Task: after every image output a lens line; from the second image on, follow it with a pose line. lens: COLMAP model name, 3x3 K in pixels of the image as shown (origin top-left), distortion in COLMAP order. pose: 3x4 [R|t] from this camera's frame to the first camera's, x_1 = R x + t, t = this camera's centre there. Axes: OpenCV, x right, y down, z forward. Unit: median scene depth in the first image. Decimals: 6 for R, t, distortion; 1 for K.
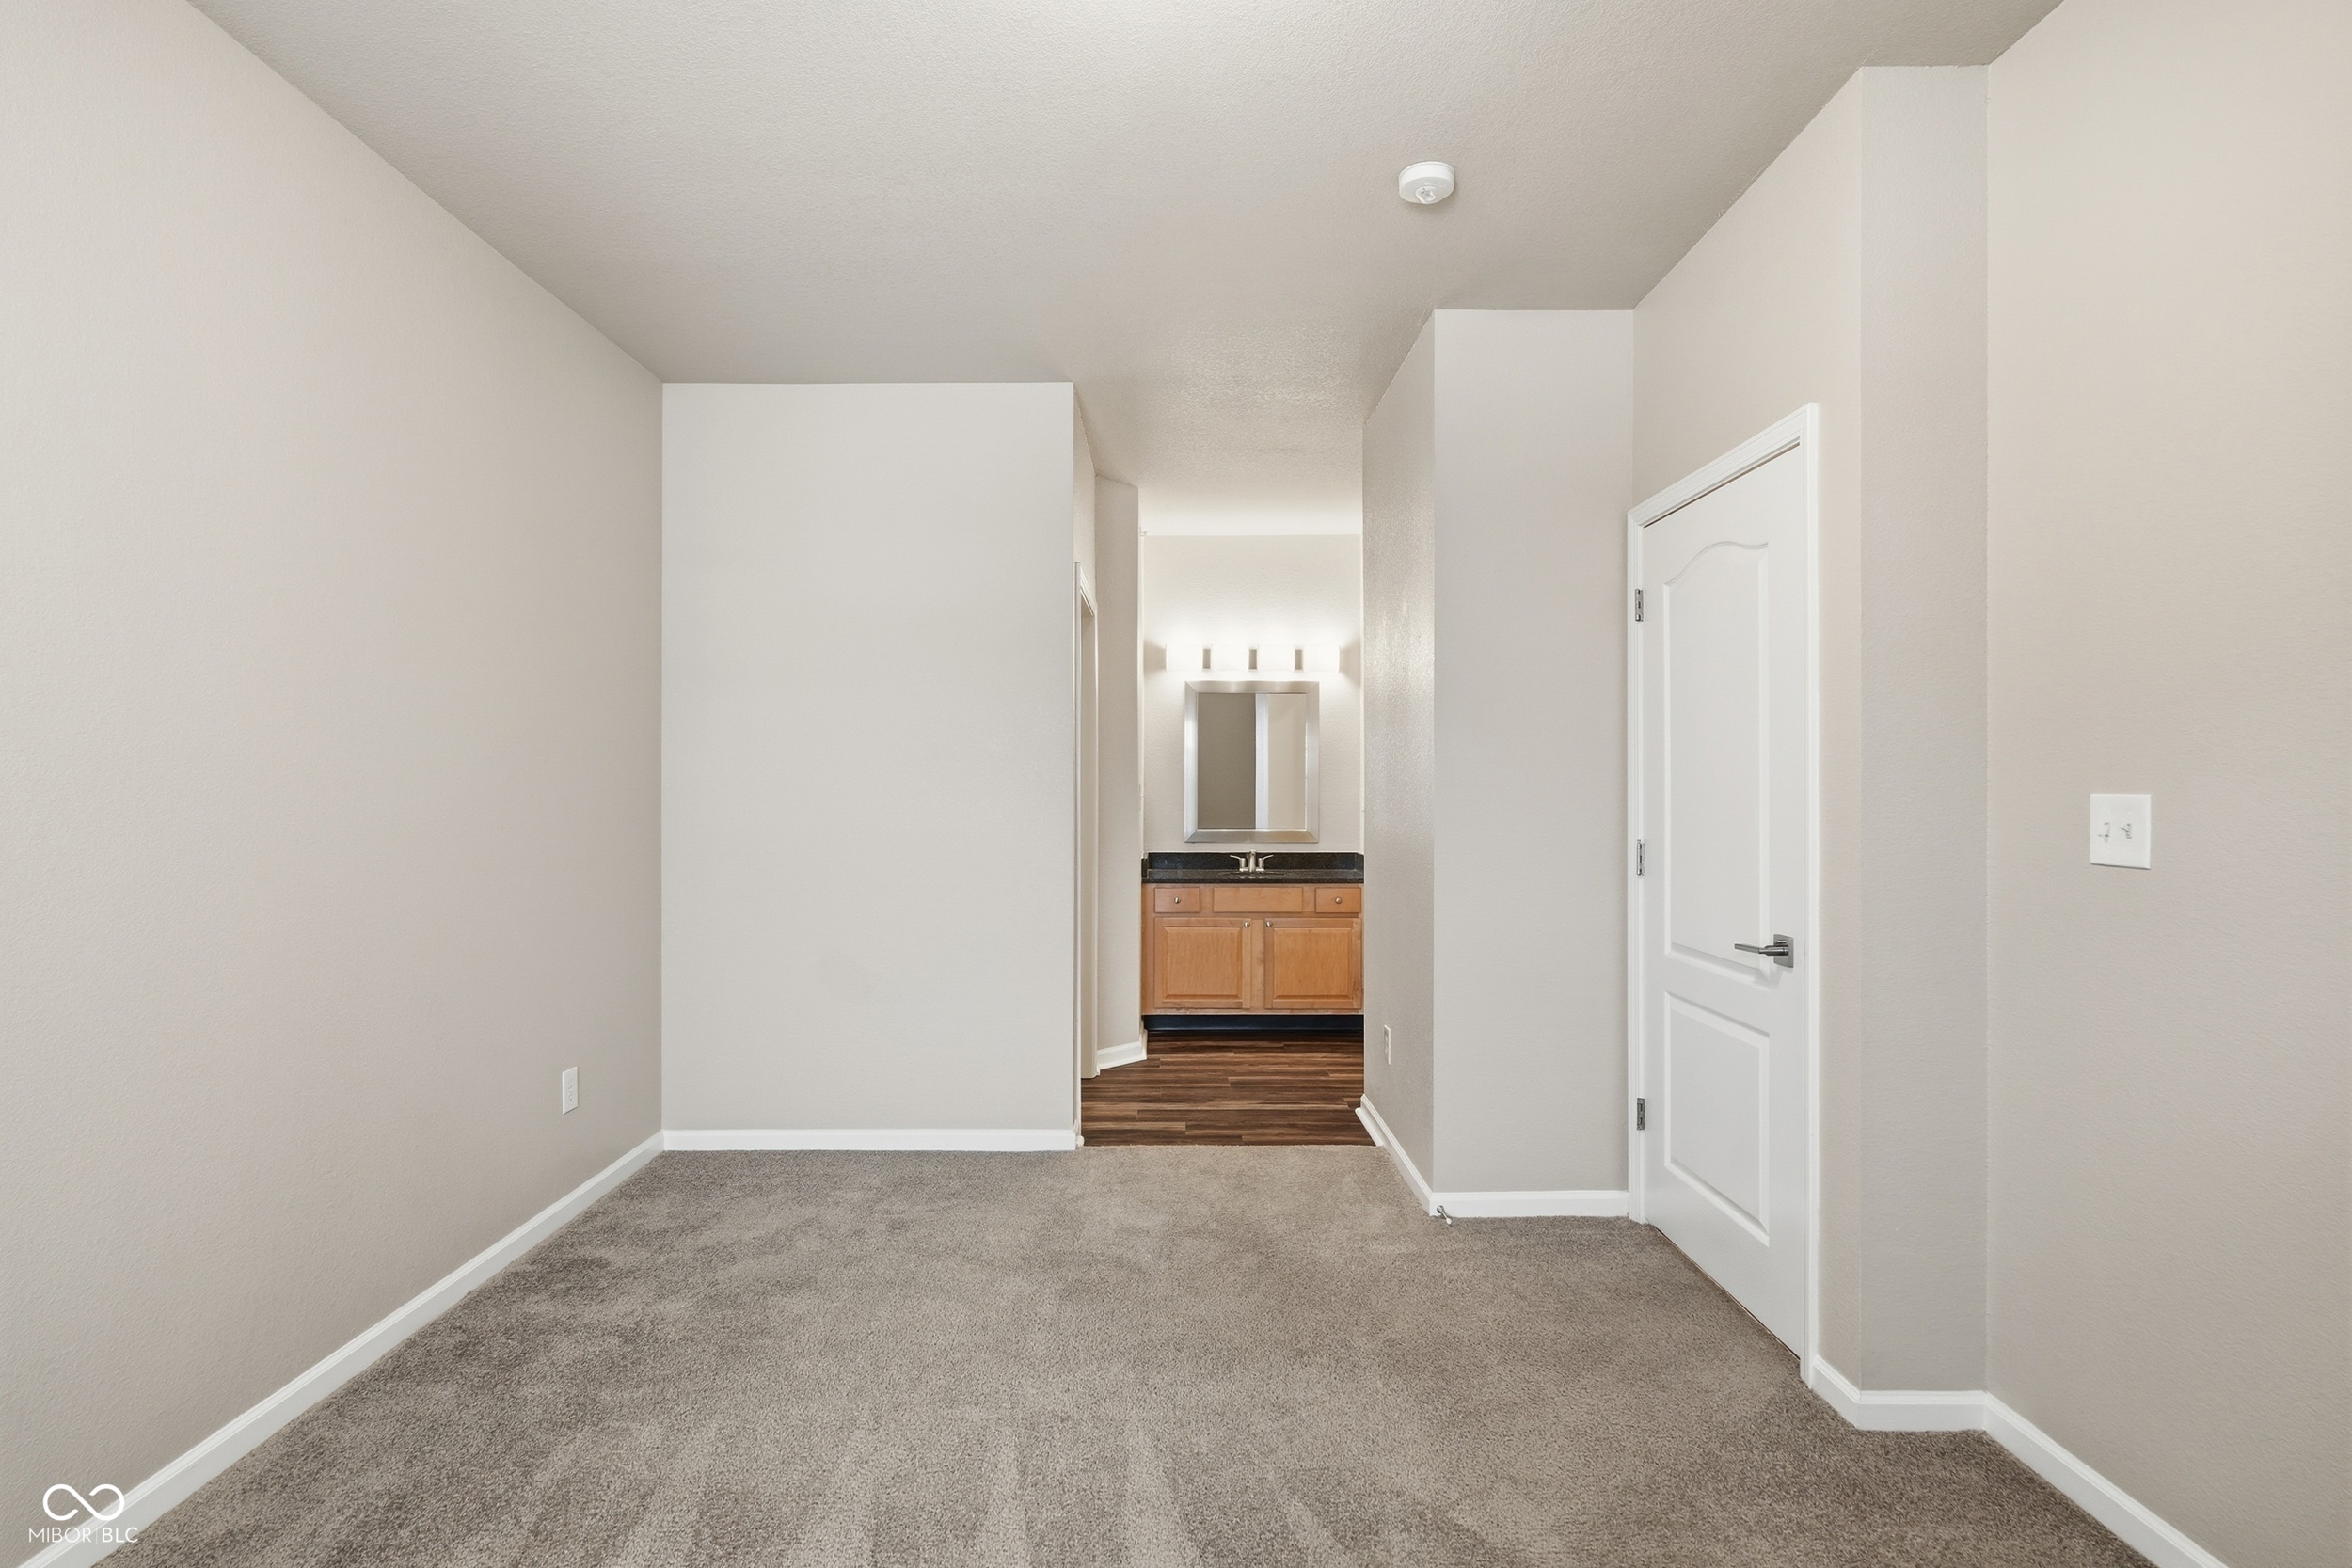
lens RADIAL K [[1183.9, 0, 1156.4], [0, 1183.9, 784.6], [0, 0, 1]] dist [-0.013495, 0.010788]
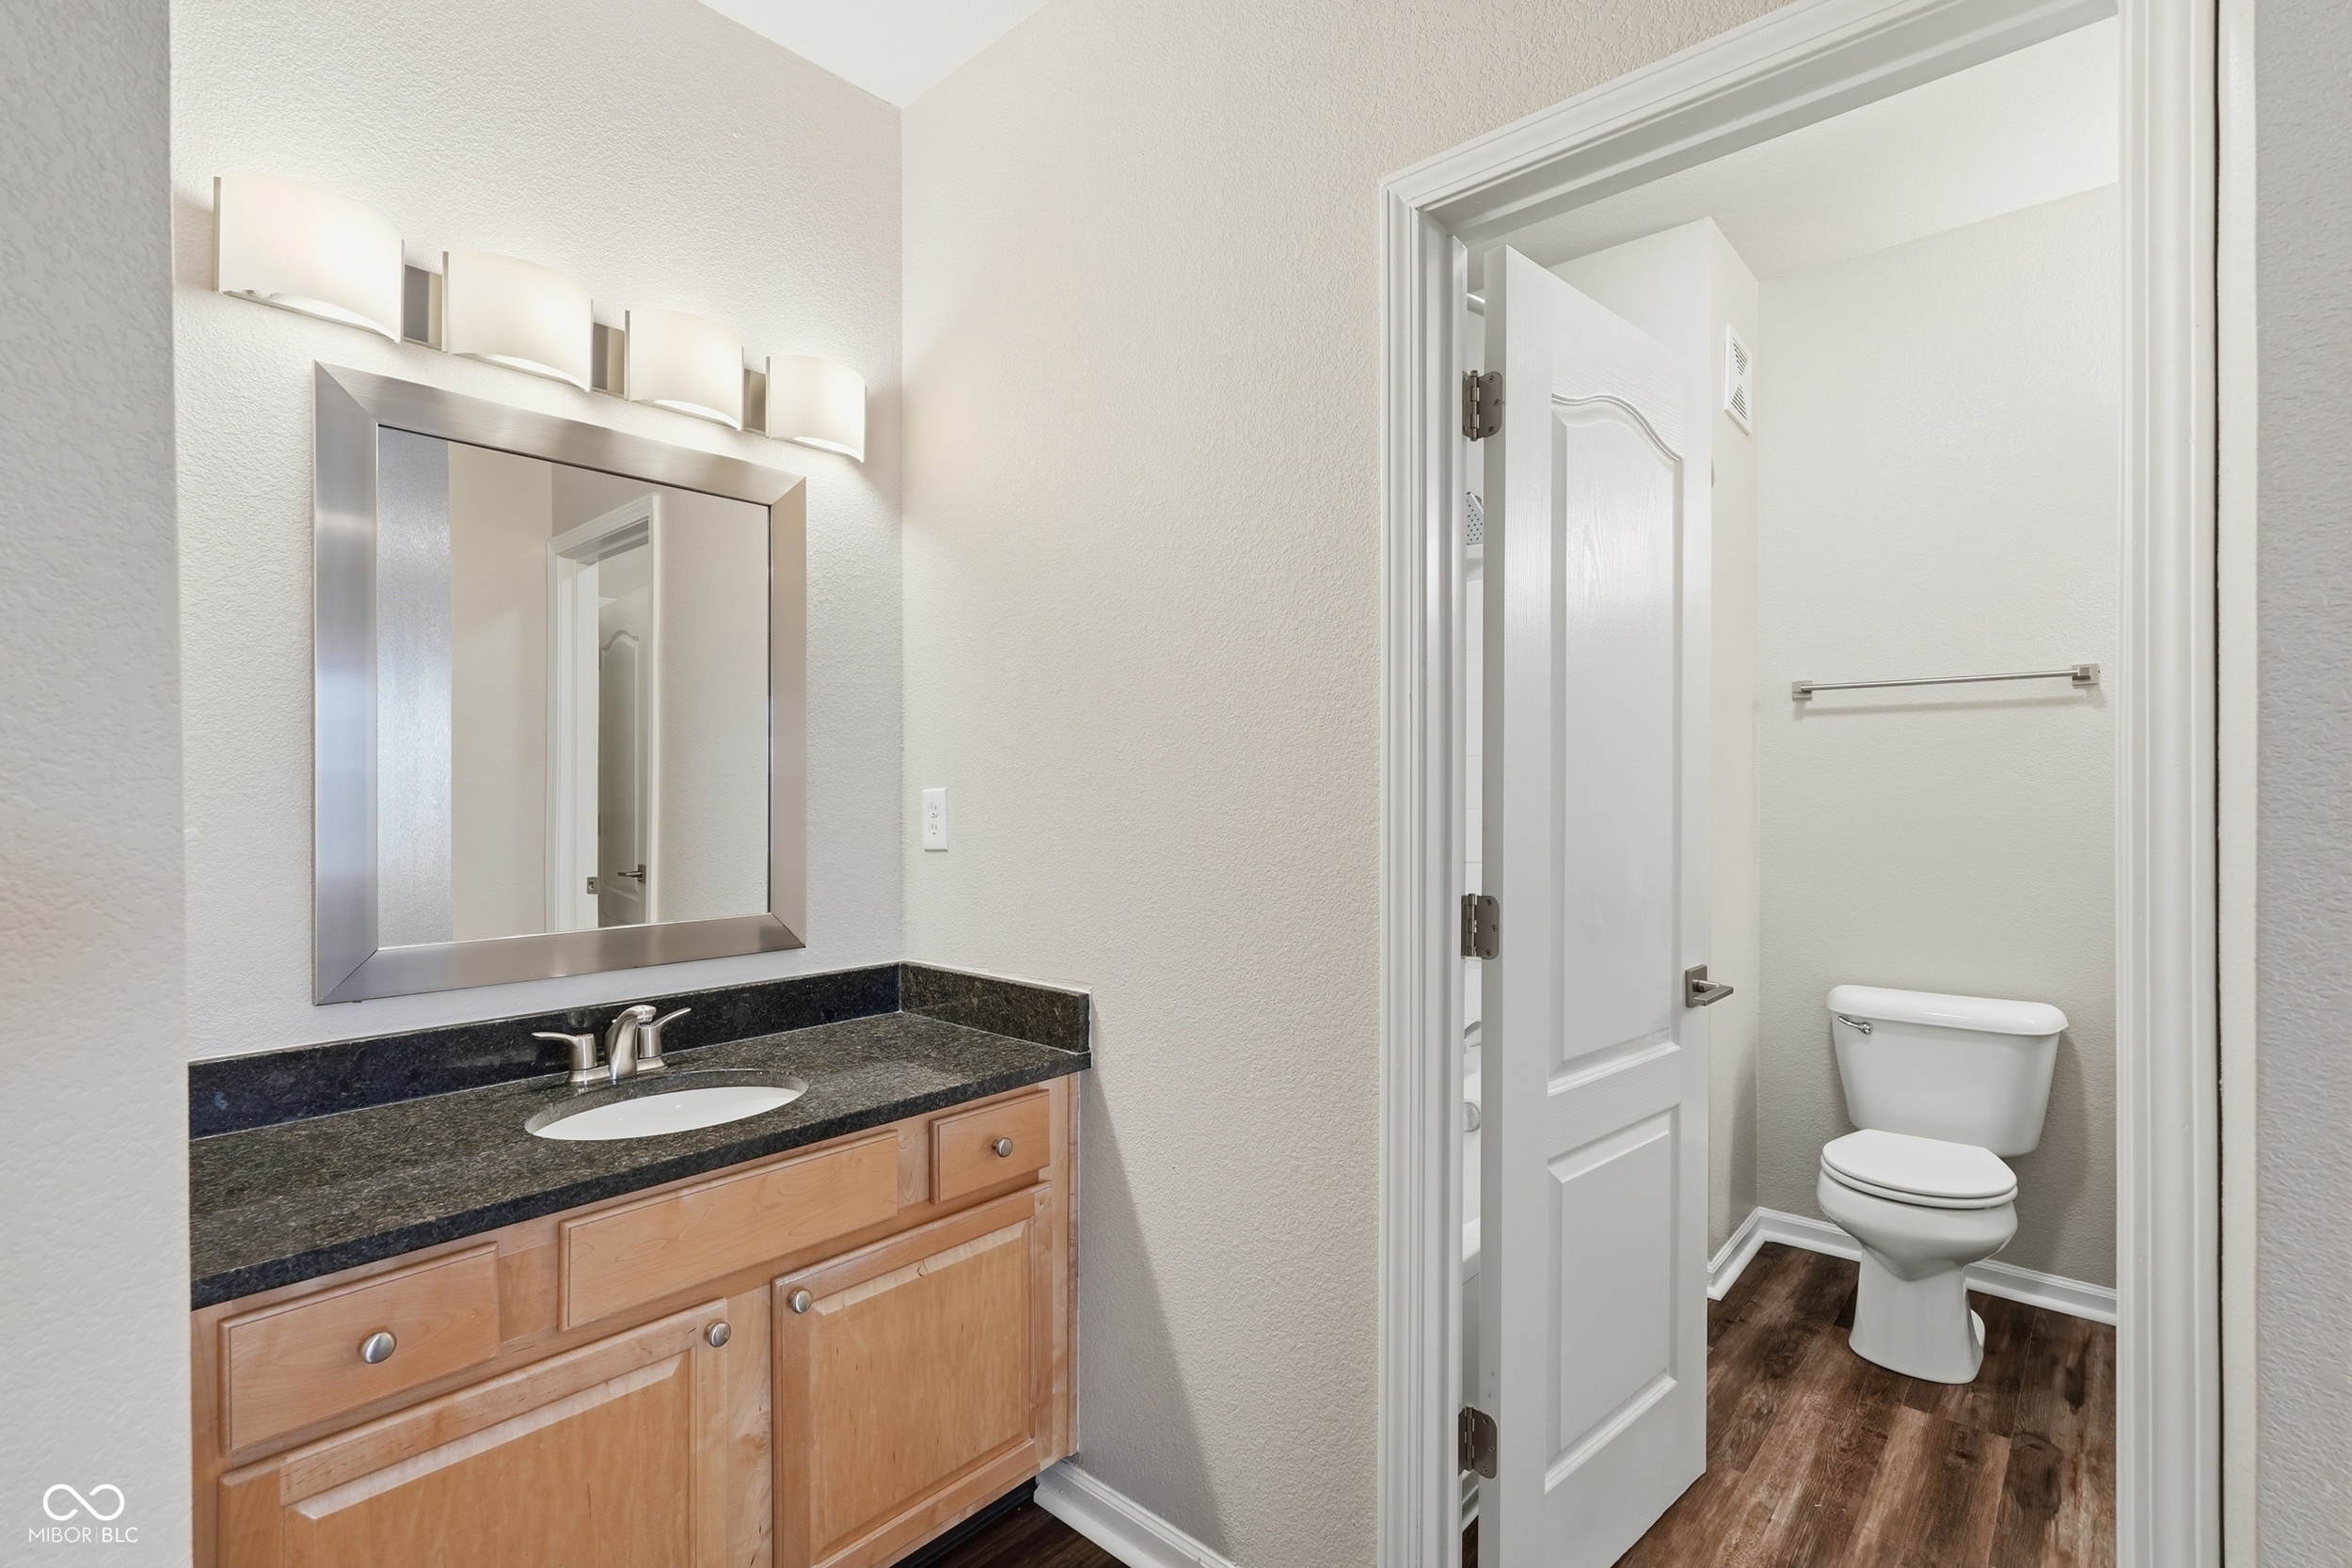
lens RADIAL K [[1067.0, 0, 1193.2], [0, 1067.0, 791.5], [0, 0, 1]] dist [-0.013271, 0.008480]
pose [[0.645507, -0.000235, 0.763754, -0.043976], [-0.002836, 0.999992, 0.002705, 0.003582], [-0.763749, -0.003912, 0.645501, 1.129236]]
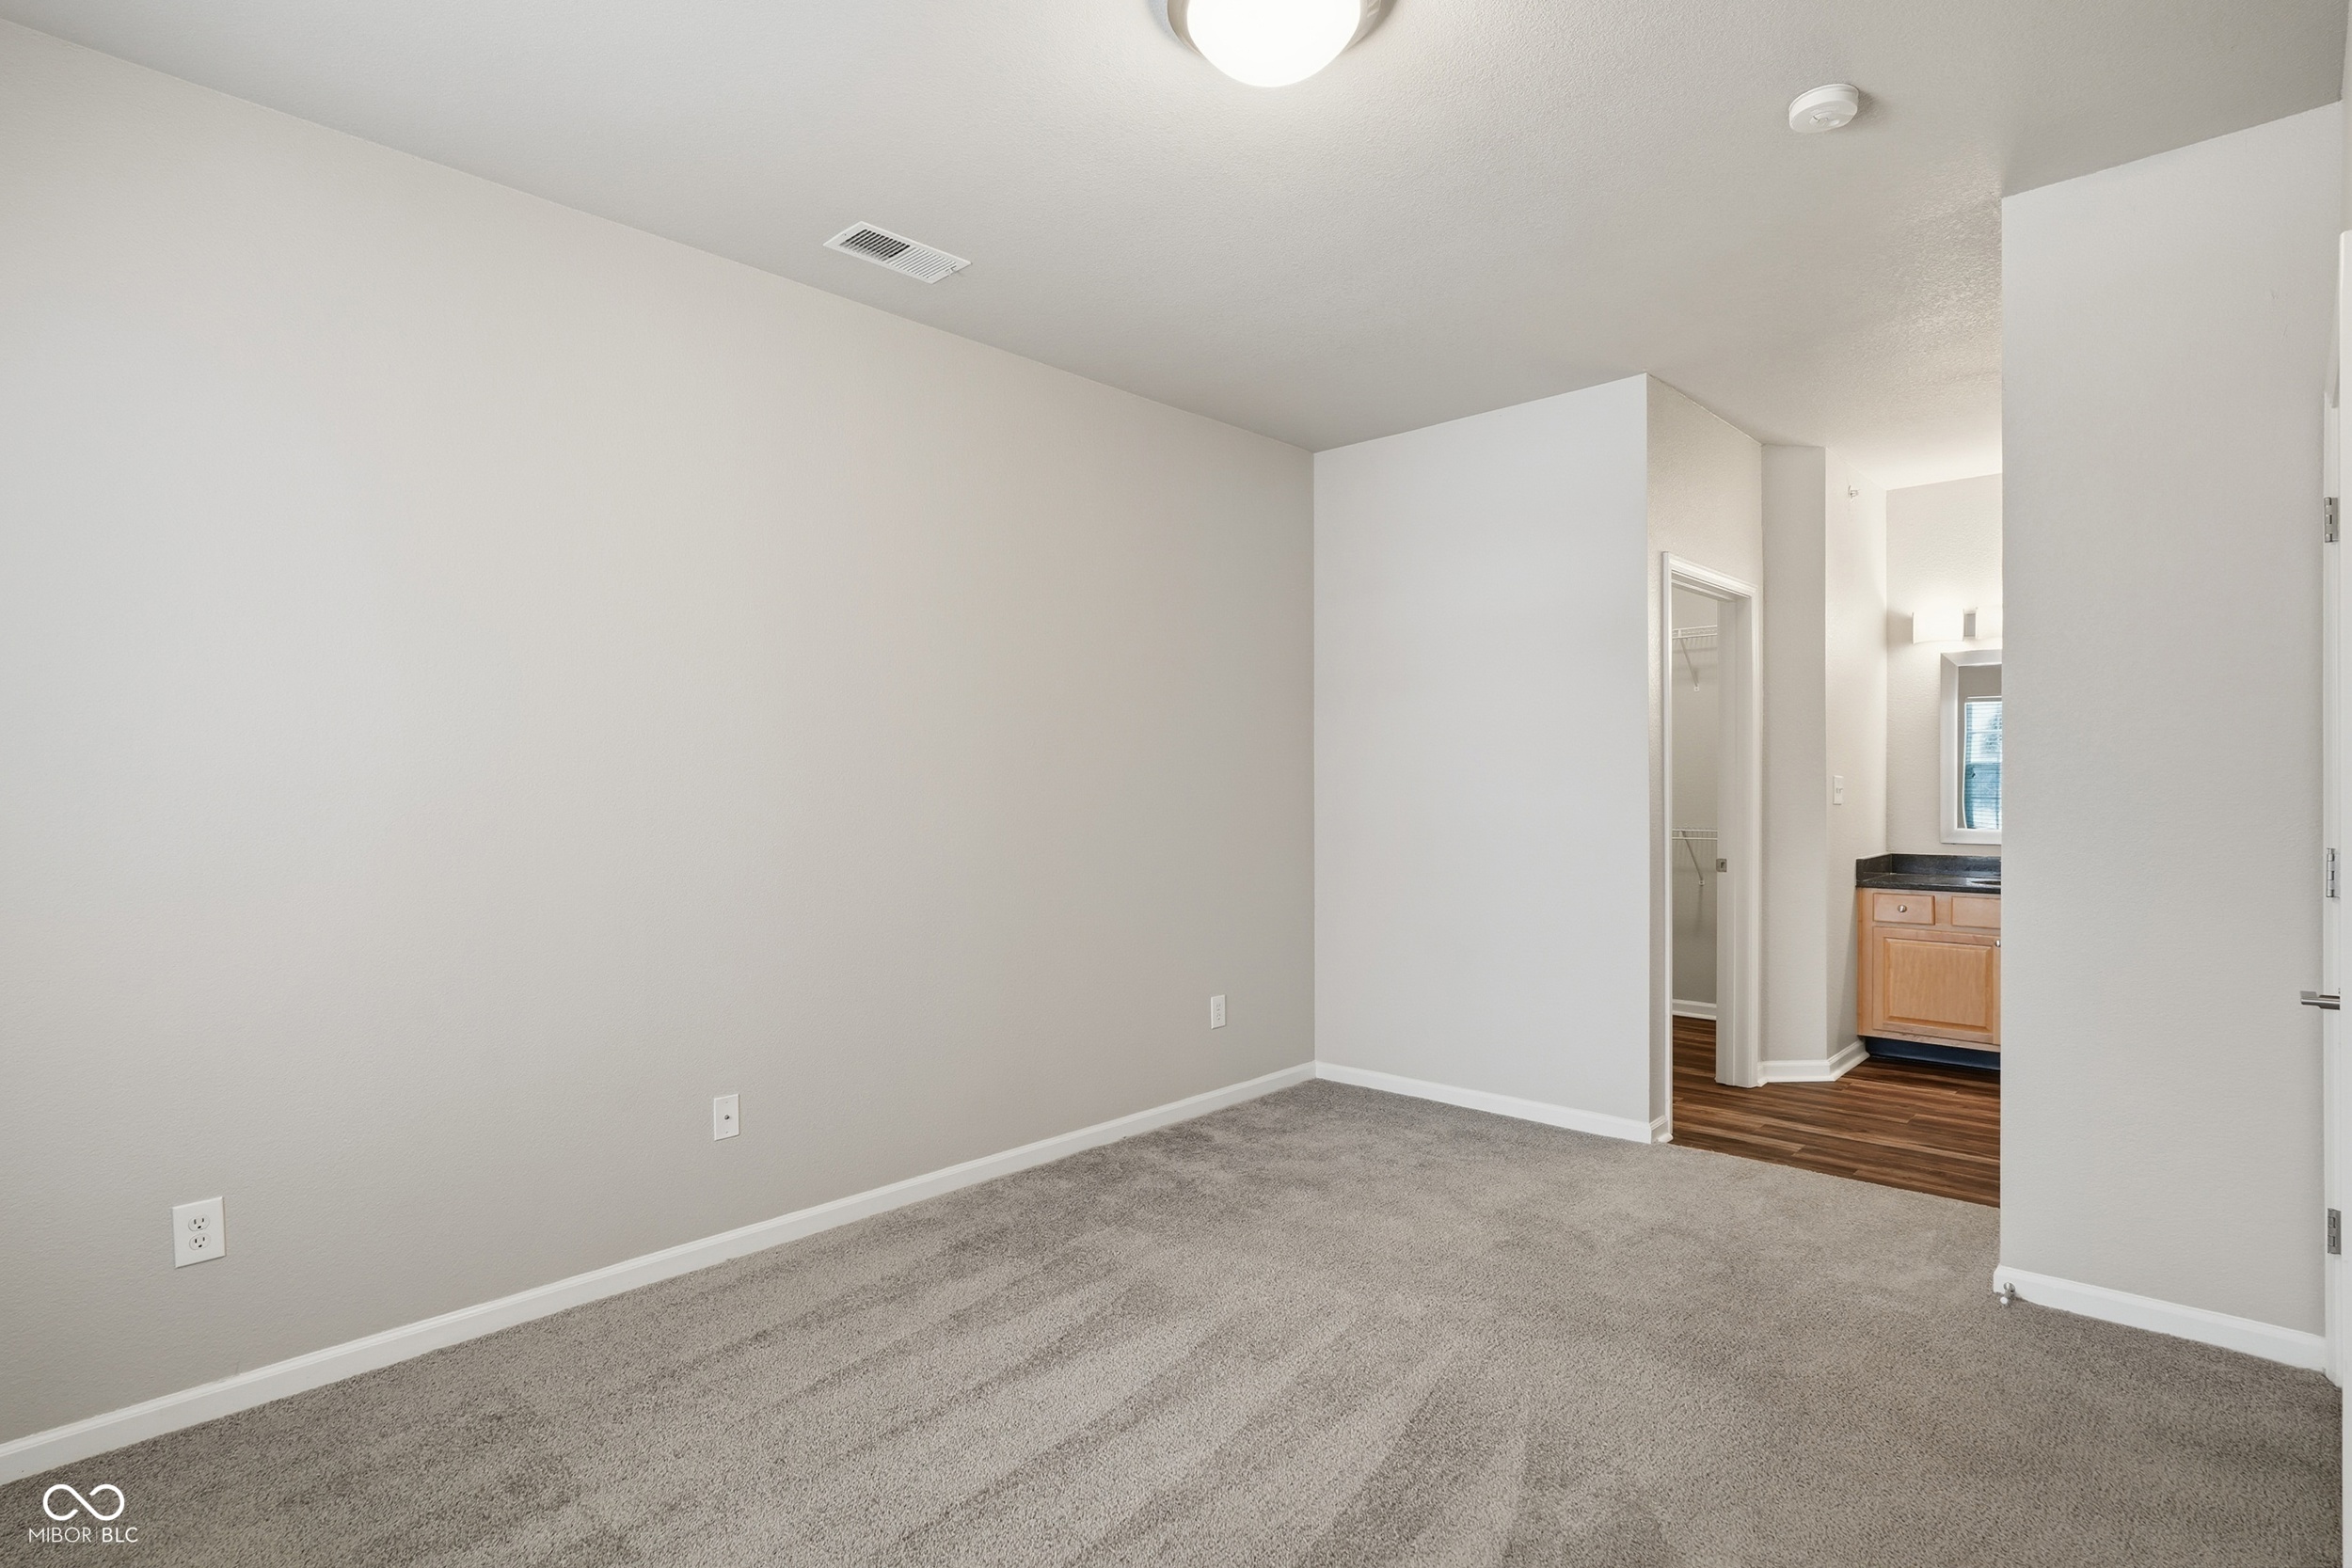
lens RADIAL K [[1183.9, 0, 1156.4], [0, 1183.9, 784.6], [0, 0, 1]] dist [-0.013495, 0.010788]
pose [[0.723993, -0.004644, -0.689792, 0.319700], [0.007628, 0.999970, 0.001273, 0.001685], [0.689765, -0.006183, 0.724007, -0.006059]]
